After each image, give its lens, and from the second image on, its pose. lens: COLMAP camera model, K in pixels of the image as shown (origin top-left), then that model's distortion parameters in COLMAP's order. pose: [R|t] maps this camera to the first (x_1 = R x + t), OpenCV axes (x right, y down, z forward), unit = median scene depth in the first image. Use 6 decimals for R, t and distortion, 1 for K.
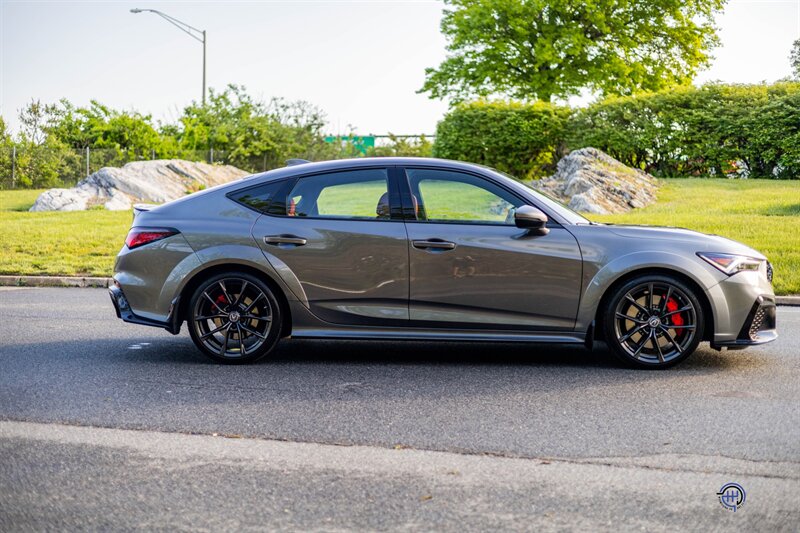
lens RADIAL K [[1125.4, 0, 403.0], [0, 1125.4, 269.6], [0, 0, 1]] dist [0.023275, 0.000000]
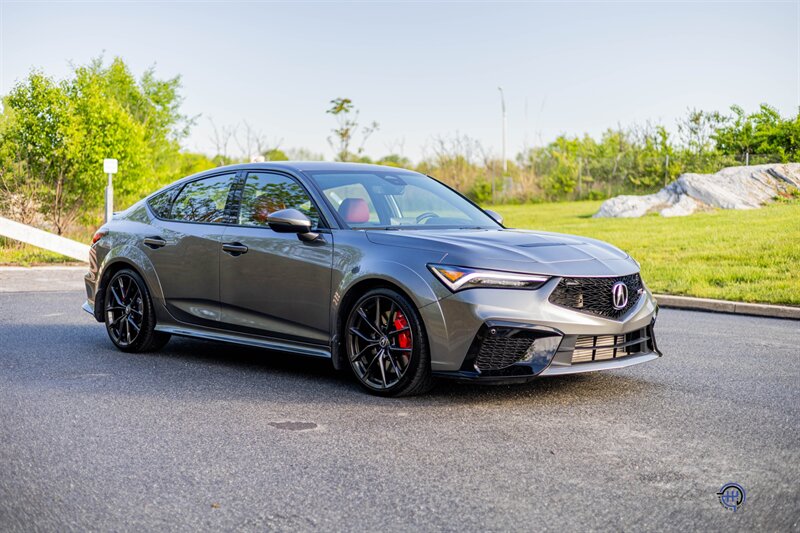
lens RADIAL K [[1125.4, 0, 405.2], [0, 1125.4, 265.3], [0, 0, 1]] dist [0.023275, 0.000000]
pose [[0.734664, 0.028774, -0.677820, 0.235633], [-0.036061, 0.999344, 0.003337, -0.004614], [0.677472, 0.021991, 0.735220, 0.105557]]
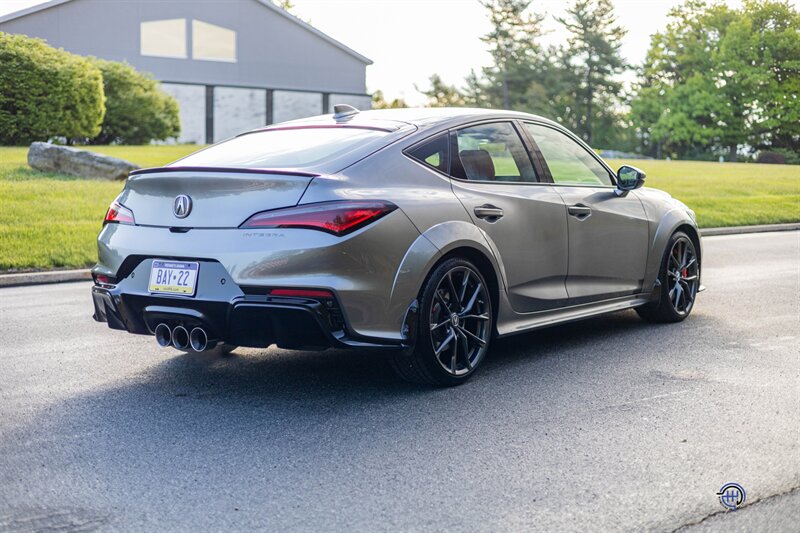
lens RADIAL K [[1125.4, 0, 397.4], [0, 1125.4, 267.9], [0, 0, 1]] dist [0.023275, 0.000000]
pose [[0.527366, -0.078467, 0.846007, -0.228834], [0.055358, 0.996784, 0.057943, -0.010464], [-0.847833, 0.016276, 0.530014, 0.188035]]
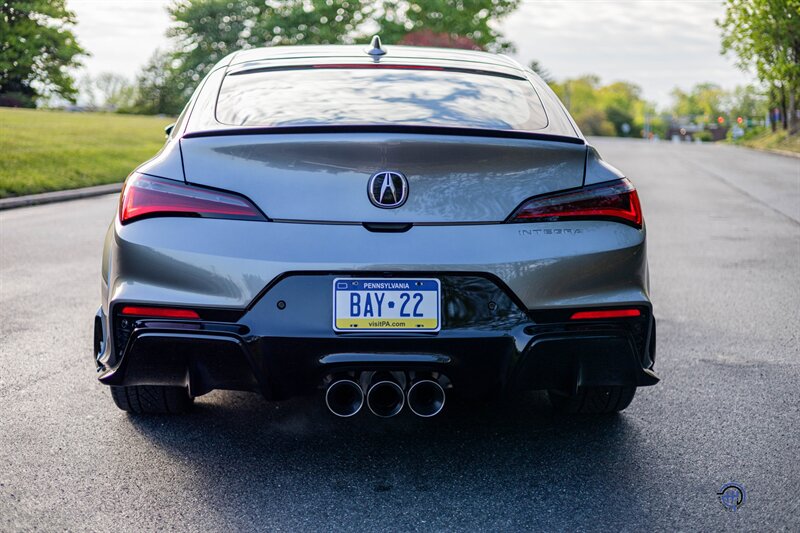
lens RADIAL K [[1125.4, 0, 396.4], [0, 1125.4, 264.7], [0, 0, 1]] dist [0.023275, 0.000000]
pose [[-0.133273, -0.131588, 0.982305, -0.201753], [0.040061, 0.989621, 0.138004, -0.020917], [-0.990269, 0.057745, -0.126619, 0.343805]]
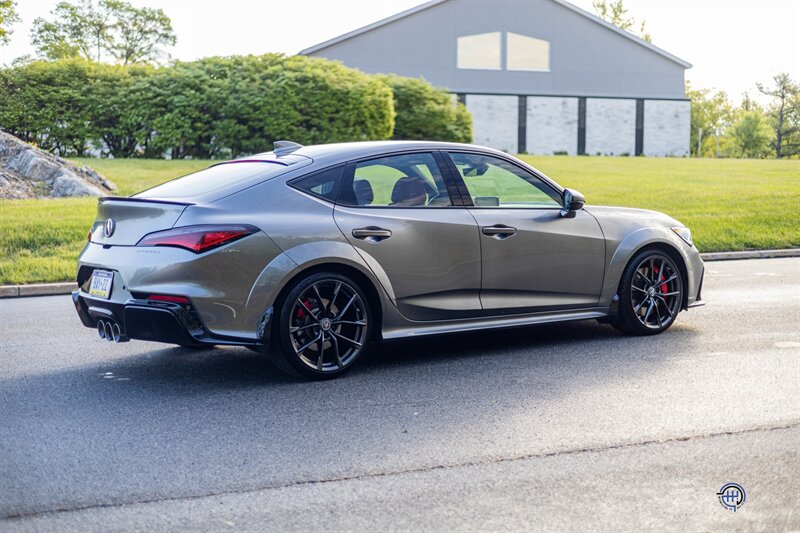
lens RADIAL K [[1125.4, 0, 401.0], [0, 1125.4, 264.9], [0, 0, 1]] dist [0.023275, 0.000000]
pose [[0.763801, -0.062305, 0.642437, -0.192080], [0.052710, 0.998027, 0.034123, -0.008768], [-0.643296, 0.007800, 0.765578, 0.087769]]
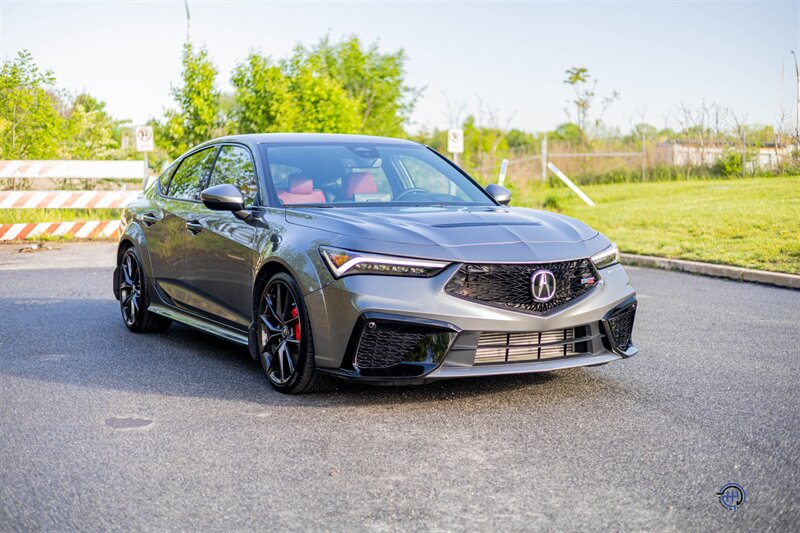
lens RADIAL K [[1125.4, 0, 401.4], [0, 1125.4, 264.0], [0, 0, 1]] dist [0.023275, 0.000000]
pose [[0.526682, 0.052505, -0.848439, 0.265842], [-0.041900, 0.998481, 0.035781, -0.009219], [0.849029, 0.016704, 0.528082, 0.186717]]
